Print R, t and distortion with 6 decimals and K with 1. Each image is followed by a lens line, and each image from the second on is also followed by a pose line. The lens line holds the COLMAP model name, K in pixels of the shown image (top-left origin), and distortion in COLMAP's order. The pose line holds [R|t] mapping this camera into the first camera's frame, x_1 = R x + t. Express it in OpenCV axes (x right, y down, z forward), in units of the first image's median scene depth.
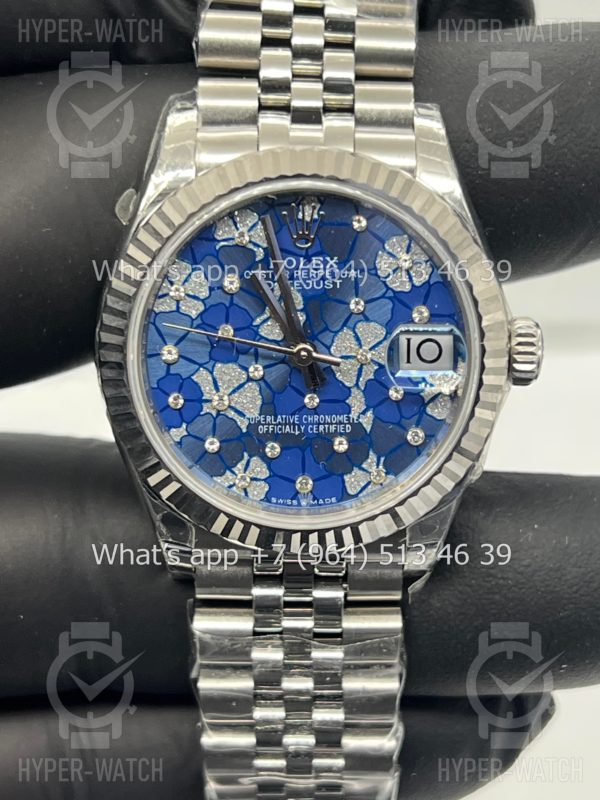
lens RADIAL K [[1768.1, 0, 300.6], [0, 1768.1, 408.9], [0, 0, 1]] dist [0.068788, 0.000000]
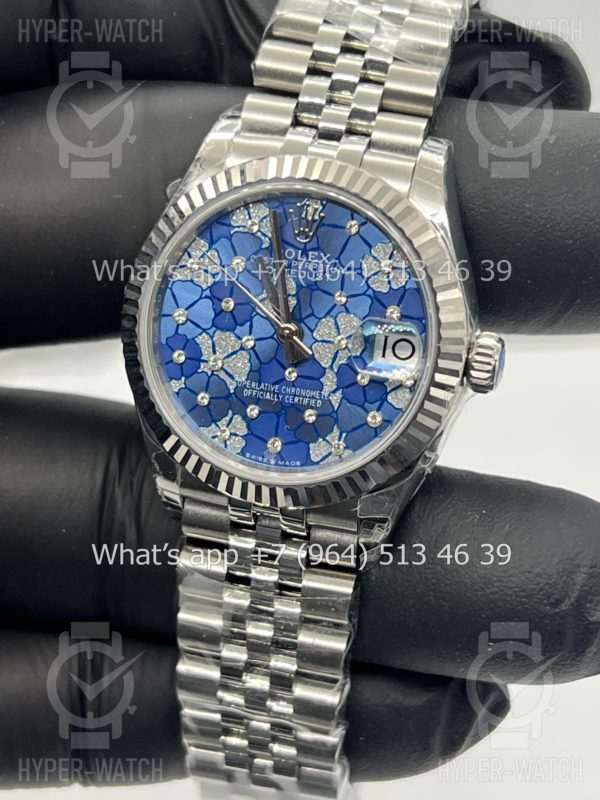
lens RADIAL K [[1768.1, 0, 292.7], [0, 1768.1, 391.8], [0, 0, 1]] dist [0.068788, 0.000000]
pose [[0.965983, 0.151776, -0.209382, 0.250701], [-0.167811, 0.983932, -0.060967, 0.076828], [0.196764, 0.094030, 0.975932, -0.128252]]
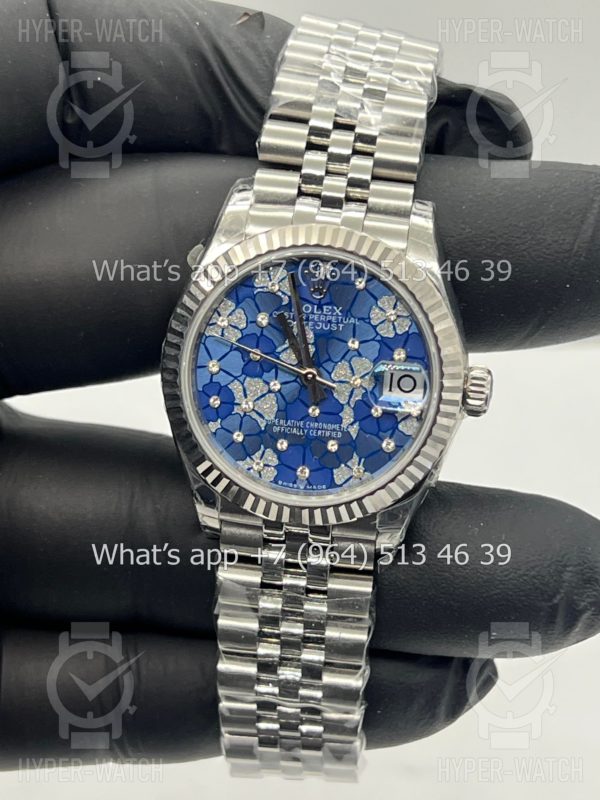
lens RADIAL K [[1768.1, 0, 307.5], [0, 1768.1, 401.0], [0, 0, 1]] dist [0.068788, 0.000000]
pose [[0.990875, 0.094845, -0.095767, 0.129582], [-0.099383, 0.994086, -0.043775, 0.046907], [0.091048, 0.052894, 0.994441, -0.342801]]
